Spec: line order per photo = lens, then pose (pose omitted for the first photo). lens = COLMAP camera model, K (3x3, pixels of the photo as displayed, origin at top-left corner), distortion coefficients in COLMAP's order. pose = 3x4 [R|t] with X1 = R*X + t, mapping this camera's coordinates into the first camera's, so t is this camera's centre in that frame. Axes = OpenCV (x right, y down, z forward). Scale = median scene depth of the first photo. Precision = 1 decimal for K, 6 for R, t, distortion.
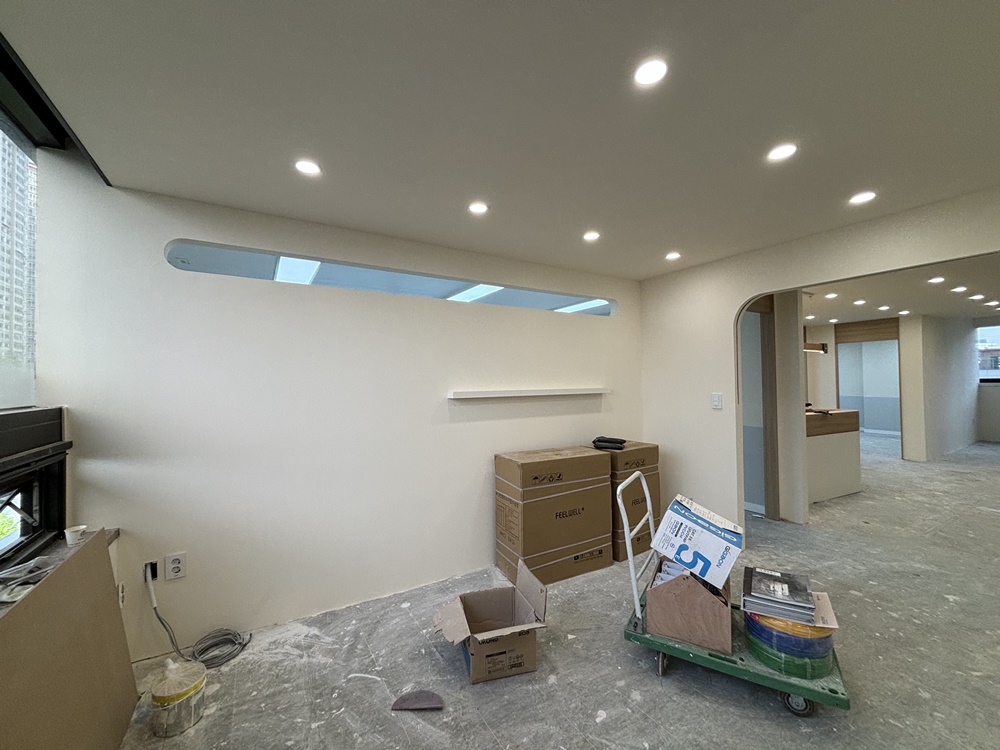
lens RADIAL K [[401.1, 0, 500.0], [0, 401.1, 375.0], [0, 0, 1]] dist [0.002910, 0.000363]
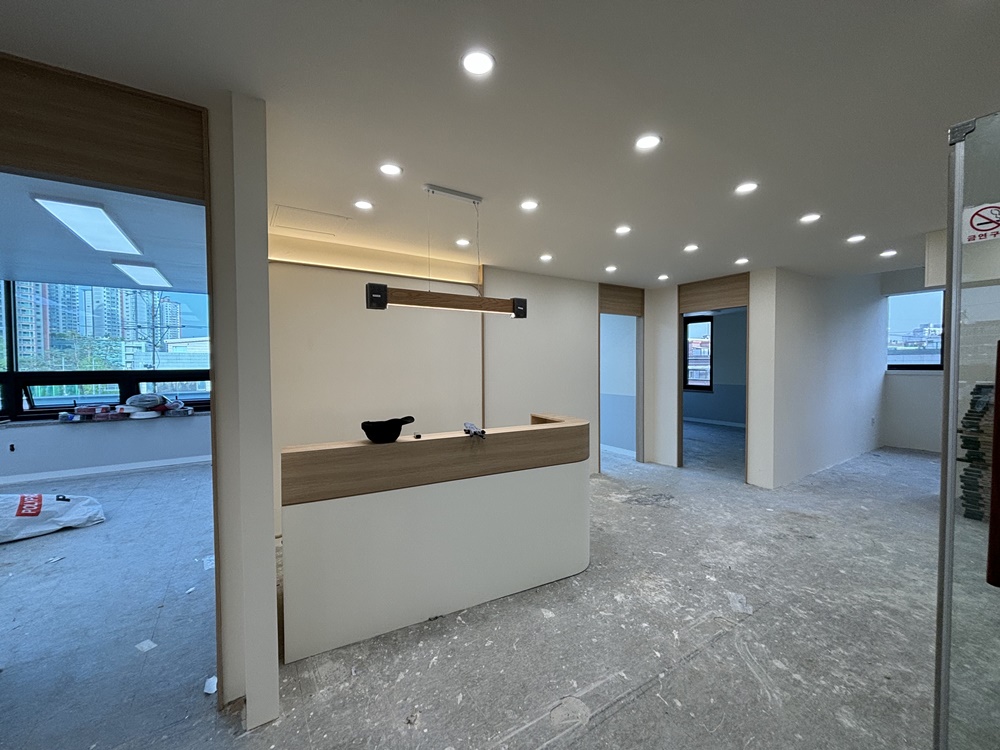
lens RADIAL K [[401.1, 0, 500.0], [0, 401.1, 375.0], [0, 0, 1]] dist [0.002910, 0.000363]
pose [[0.999500, 0.004313, 0.031309, 0.496793], [-0.005722, 0.998969, 0.045028, -0.000701], [-0.031083, -0.045185, 0.998495, 0.303860]]
